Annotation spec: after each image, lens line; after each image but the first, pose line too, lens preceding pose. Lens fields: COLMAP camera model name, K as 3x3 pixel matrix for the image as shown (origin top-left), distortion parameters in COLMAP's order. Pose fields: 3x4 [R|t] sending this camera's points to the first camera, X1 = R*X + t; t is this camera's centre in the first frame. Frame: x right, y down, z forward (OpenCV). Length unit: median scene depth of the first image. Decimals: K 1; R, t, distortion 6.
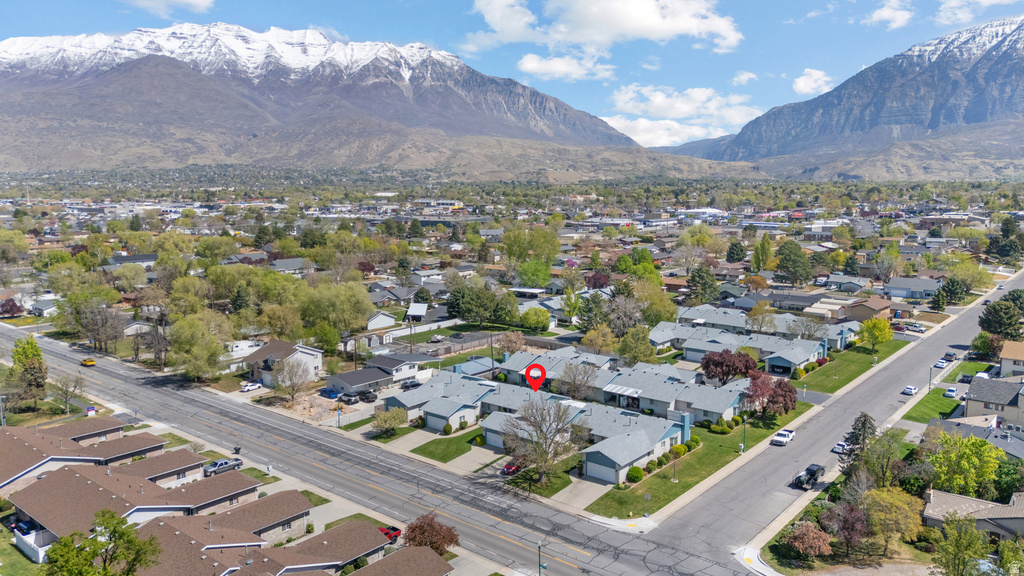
lens RADIAL K [[752.3, 0, 515.2], [0, 752.3, 286.7], [0, 0, 1]] dist [0.072939, -0.062004]
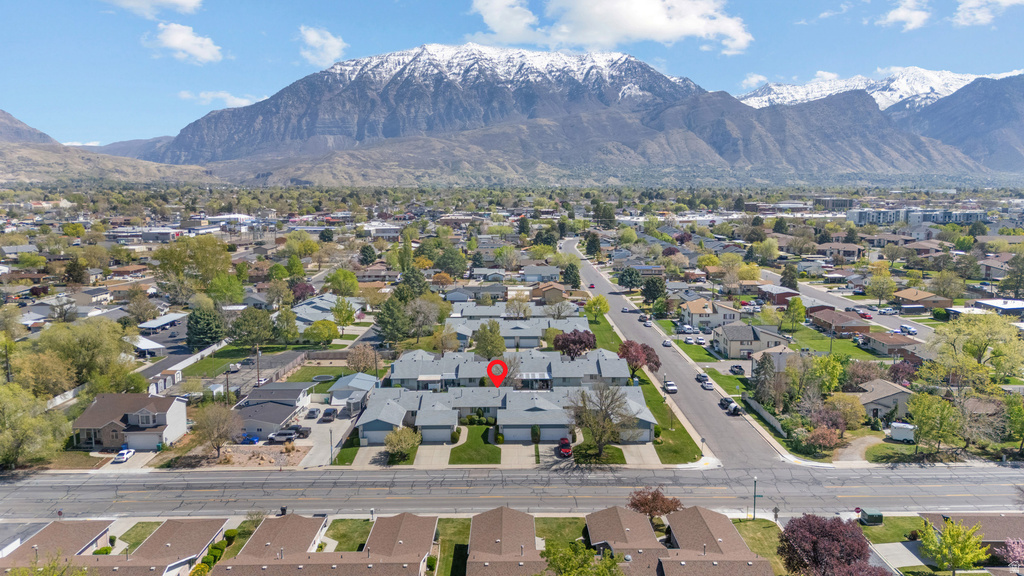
lens RADIAL K [[752.3, 0, 515.2], [0, 752.3, 286.7], [0, 0, 1]] dist [0.072939, -0.062004]
pose [[0.766093, -0.086301, 0.636910, -0.663209], [0.090163, 0.995576, 0.026450, -0.030905], [-0.636374, 0.037162, 0.770485, 0.168569]]
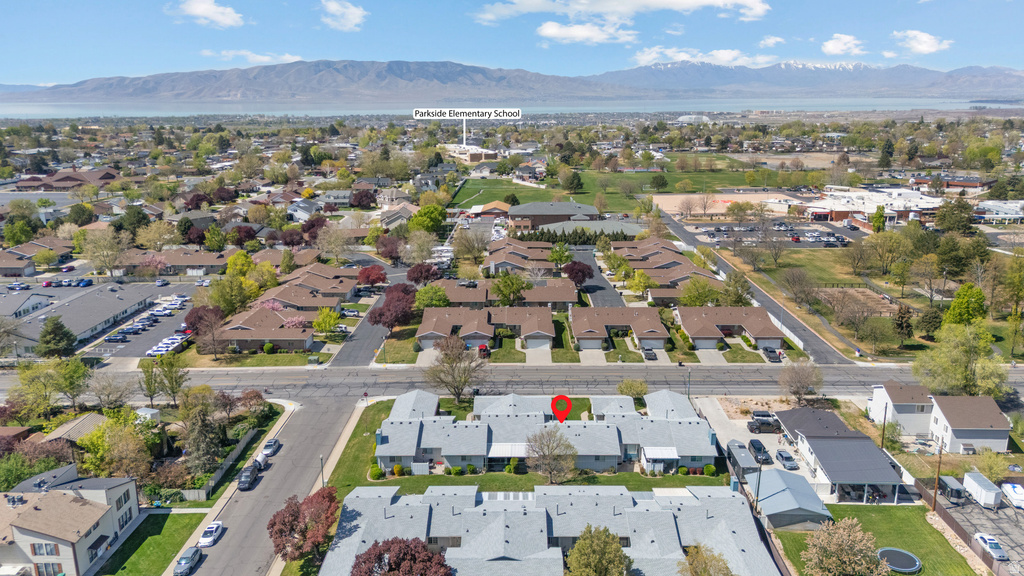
lens RADIAL K [[756.4, 0, 501.0], [0, 756.4, 265.5], [0, 0, 1]] dist [0.058194, -0.069565]
pose [[-0.782665, 0.145761, -0.605136, 0.627475], [-0.075010, 0.943022, 0.324165, -0.336551], [0.617907, 0.299104, -0.727137, 1.657993]]
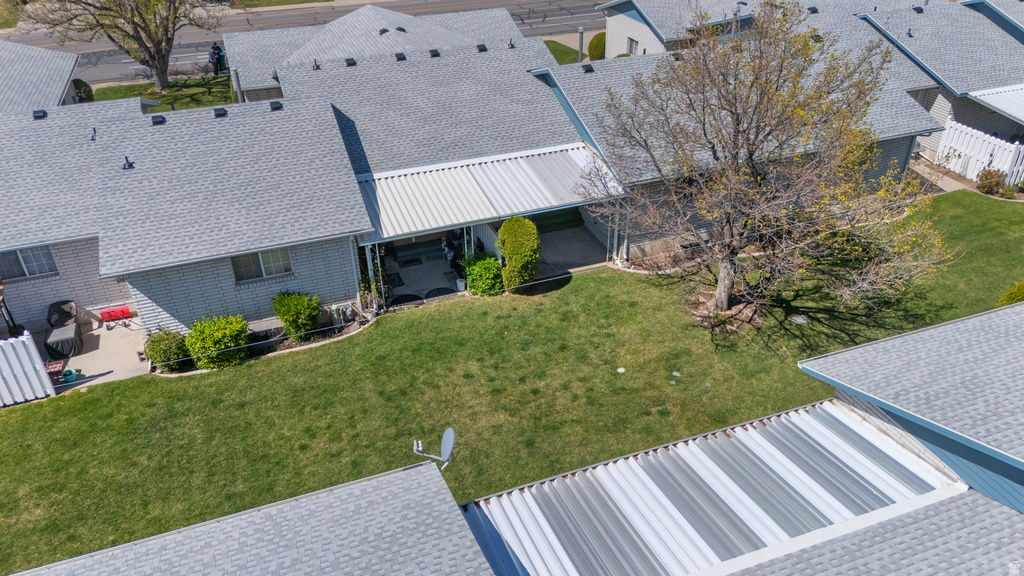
lens RADIAL K [[757.0, 0, 513.7], [0, 757.0, 282.8], [0, 0, 1]] dist [0.076133, -0.073123]
pose [[-0.501577, 0.459132, -0.733224, 0.241128], [-0.100772, 0.810770, 0.576625, 0.078595], [0.859224, 0.363110, -0.360396, 1.150794]]
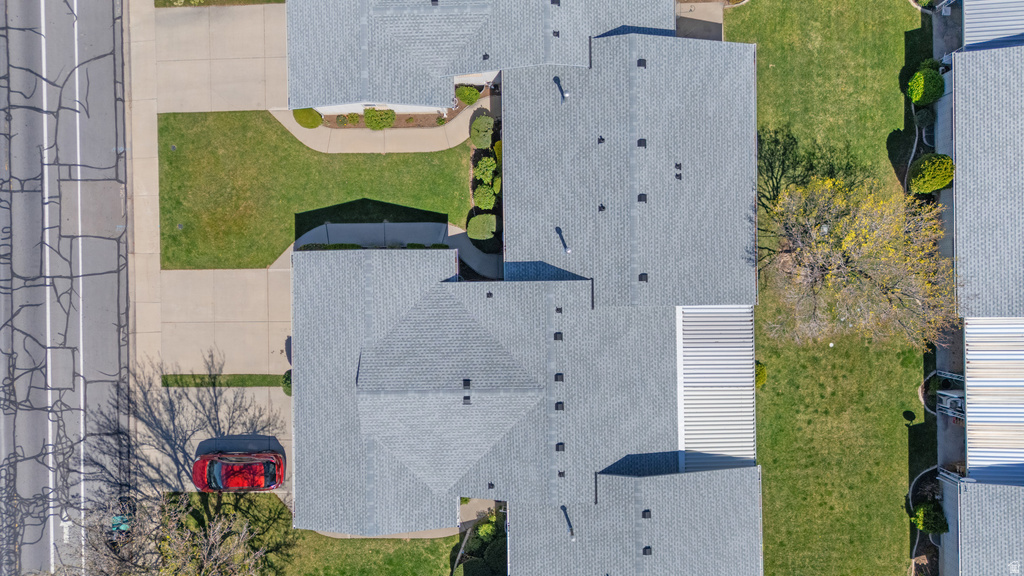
lens RADIAL K [[757.0, 0, 513.7], [0, 757.0, 282.8], [0, 0, 1]] dist [0.076133, -0.073123]
pose [[0.647171, 0.762083, -0.019969, 0.022570], [-0.074043, 0.088905, 0.993284, -0.117930], [0.758741, -0.641346, 0.113964, 1.001408]]
